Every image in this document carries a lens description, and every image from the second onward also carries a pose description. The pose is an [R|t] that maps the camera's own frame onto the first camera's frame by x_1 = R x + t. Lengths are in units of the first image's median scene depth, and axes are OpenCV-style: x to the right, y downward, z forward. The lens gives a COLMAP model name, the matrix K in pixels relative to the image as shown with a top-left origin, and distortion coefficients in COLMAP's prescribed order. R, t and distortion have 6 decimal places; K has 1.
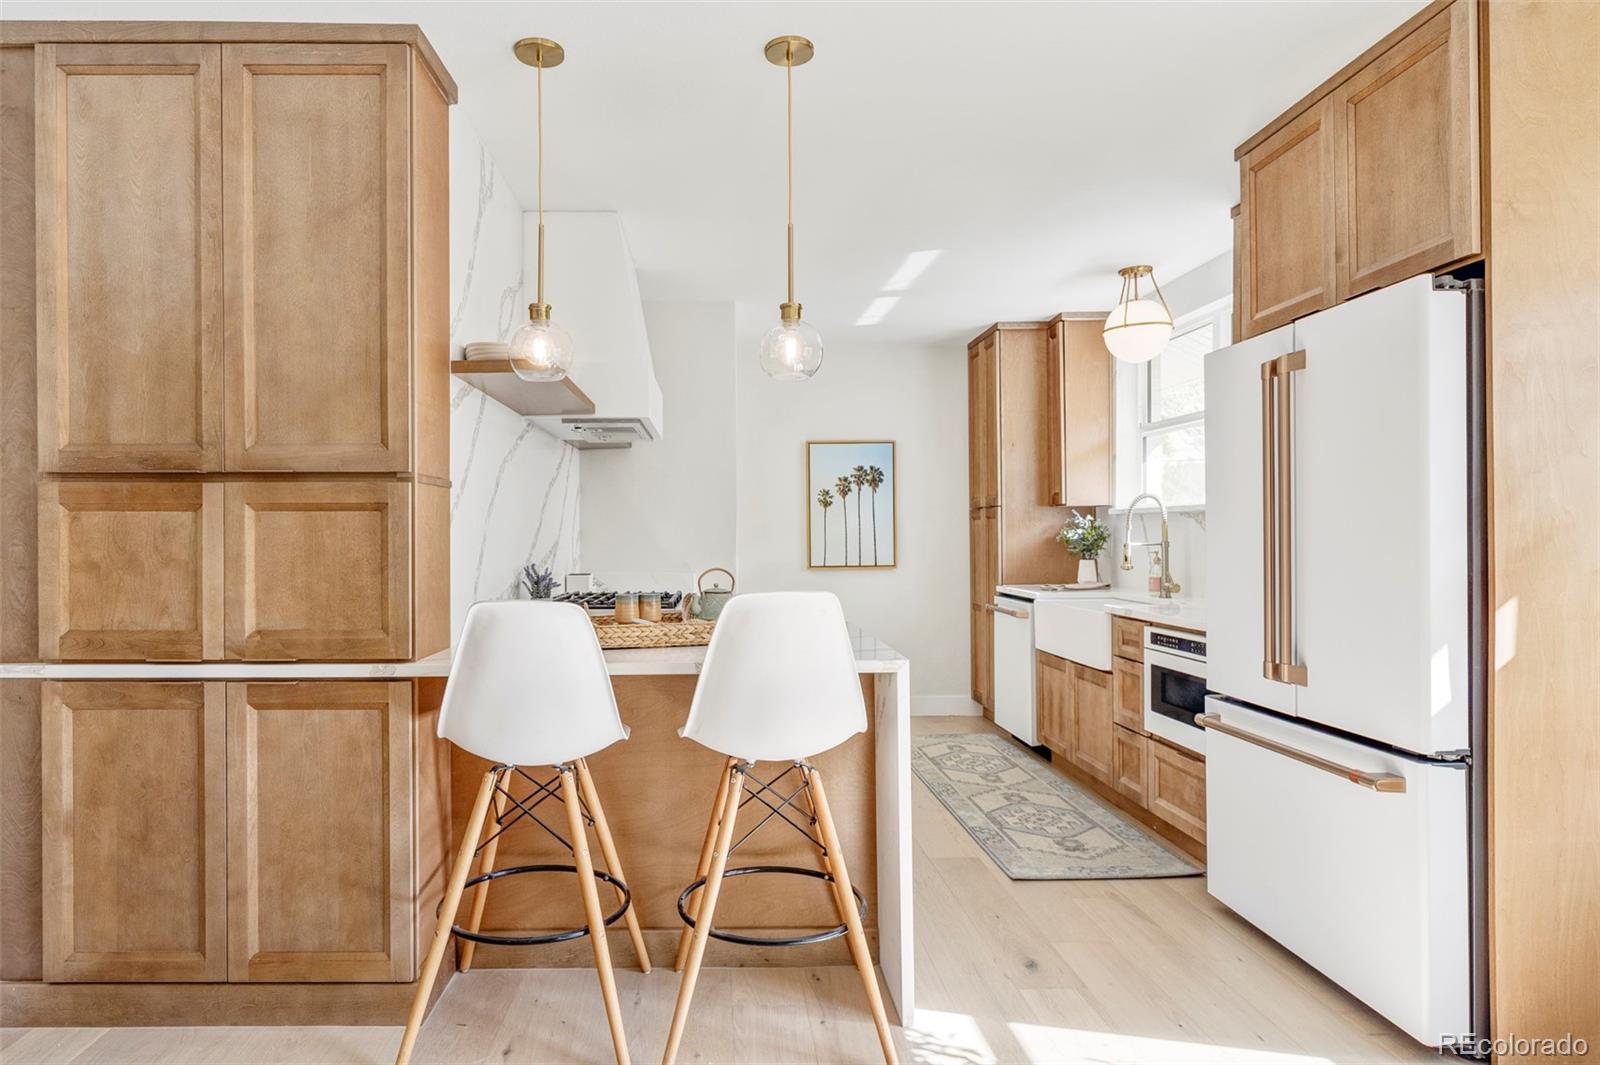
lens RADIAL K [[901.4, 0, 726.8], [0, 901.4, 543.2], [0, 0, 1]] dist [-0.007366, 0.004394]
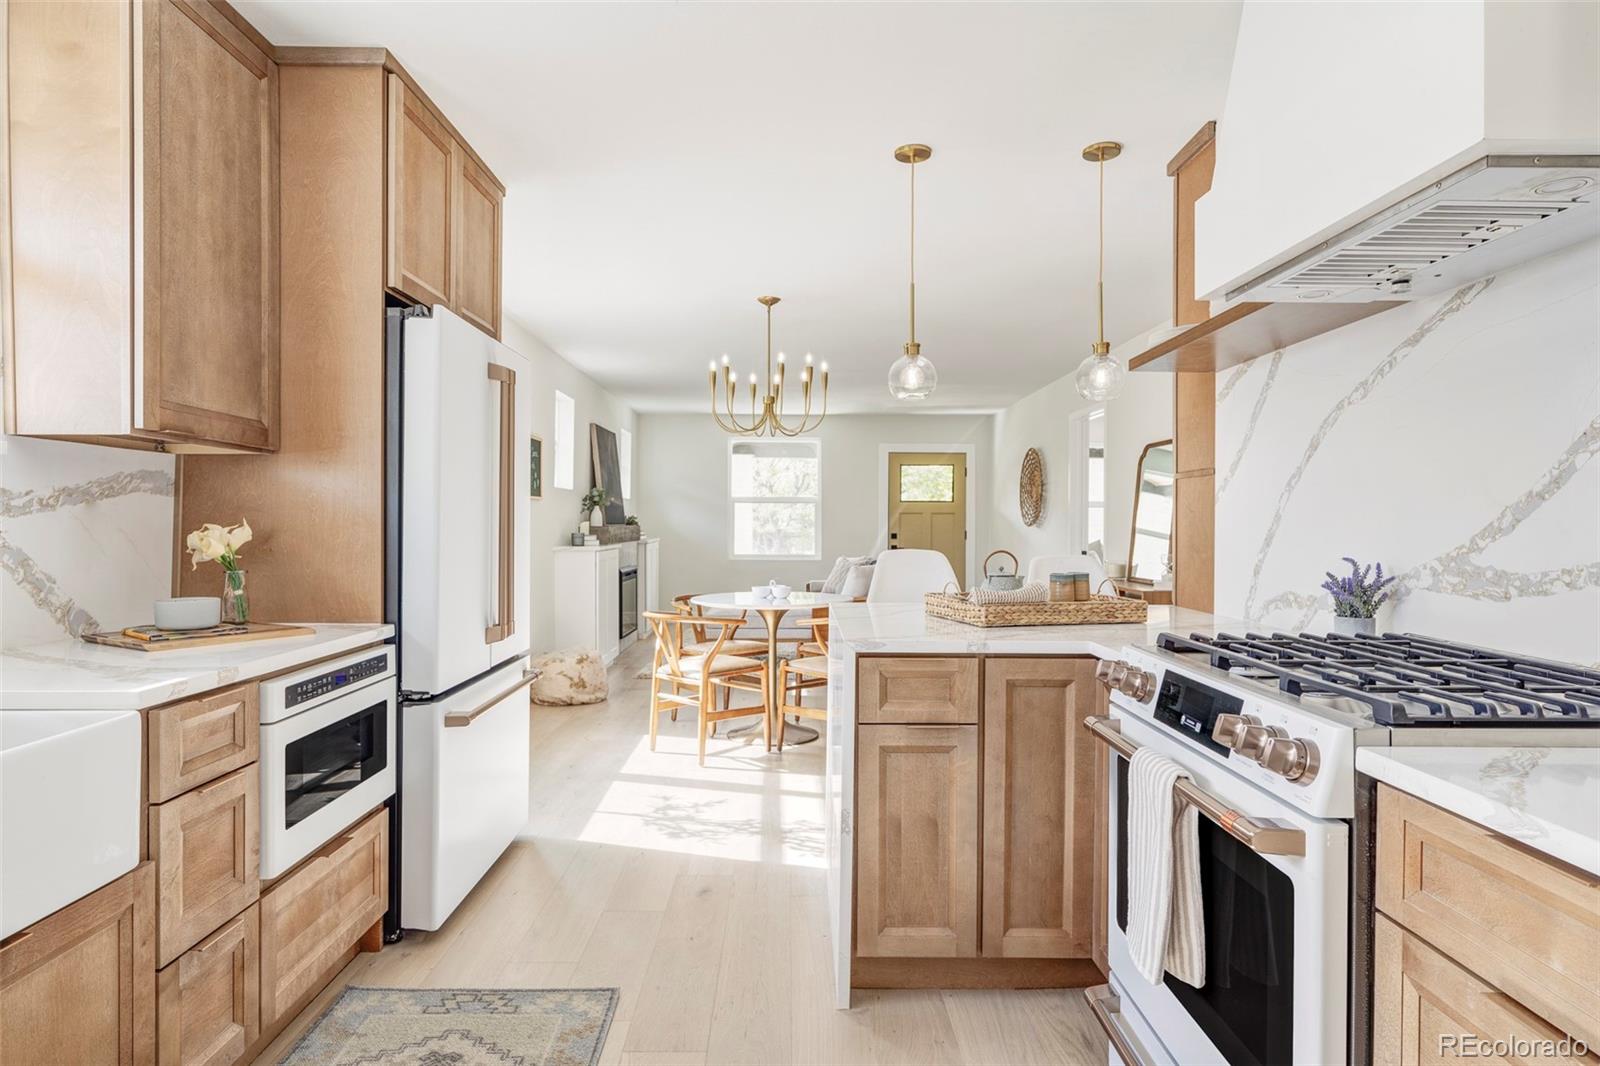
lens RADIAL K [[901.4, 0, 813.1], [0, 901.4, 532.1], [0, 0, 1]] dist [-0.007366, 0.004394]
pose [[-0.999970, 0.001273, -0.007704, 0.123743], [0.001140, 0.999852, 0.017188, -0.004406], [0.007724, 0.017178, -0.999823, 1.259730]]
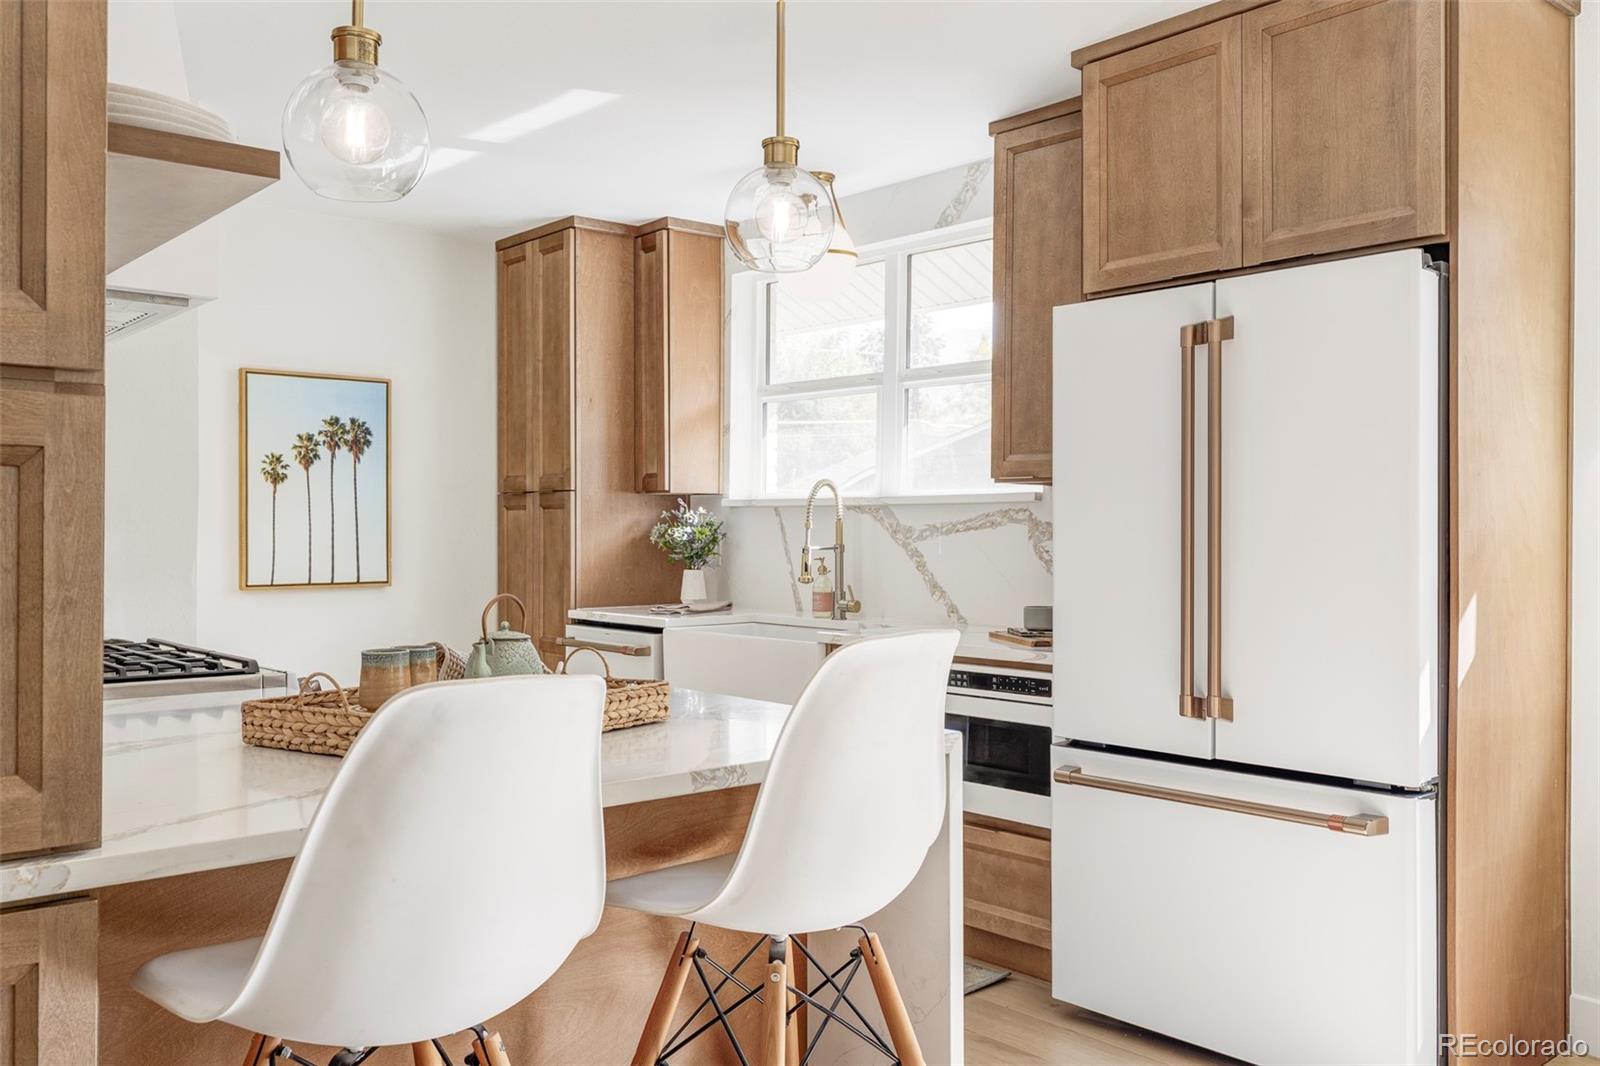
lens RADIAL K [[1316.7, 0, 768.9], [0, 1316.7, 535.9], [0, 0, 1]] dist [-0.001829, 0.011357]
pose [[0.770296, 0.006141, 0.637657, -0.260508], [-0.002359, 0.999974, -0.006780, -0.001646], [-0.637682, 0.003718, 0.770291, 0.190259]]
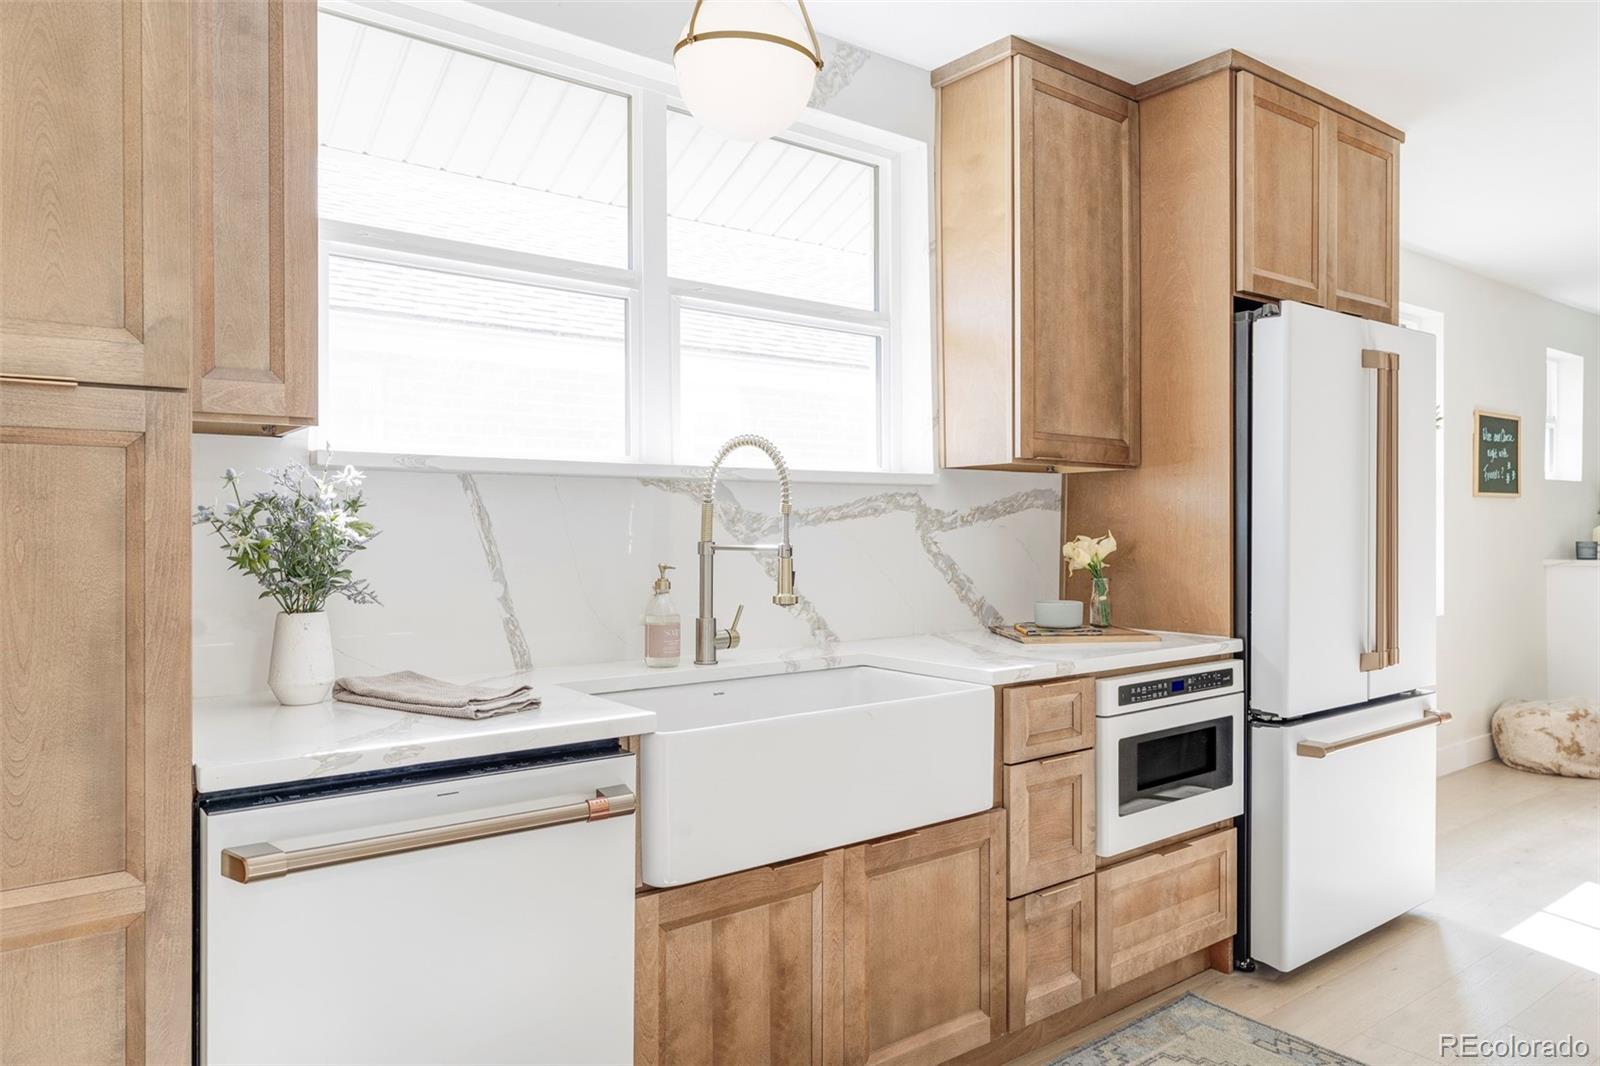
lens RADIAL K [[1092.9, 0, 794.3], [0, 1092.9, 525.0], [0, 0, 1]] dist [0.006996, 0.003708]
pose [[-0.597197, 0.007496, 0.802060, 0.009574], [0.013197, 0.999913, 0.000481, -0.010384], [-0.801986, 0.010872, -0.597243, 1.308872]]
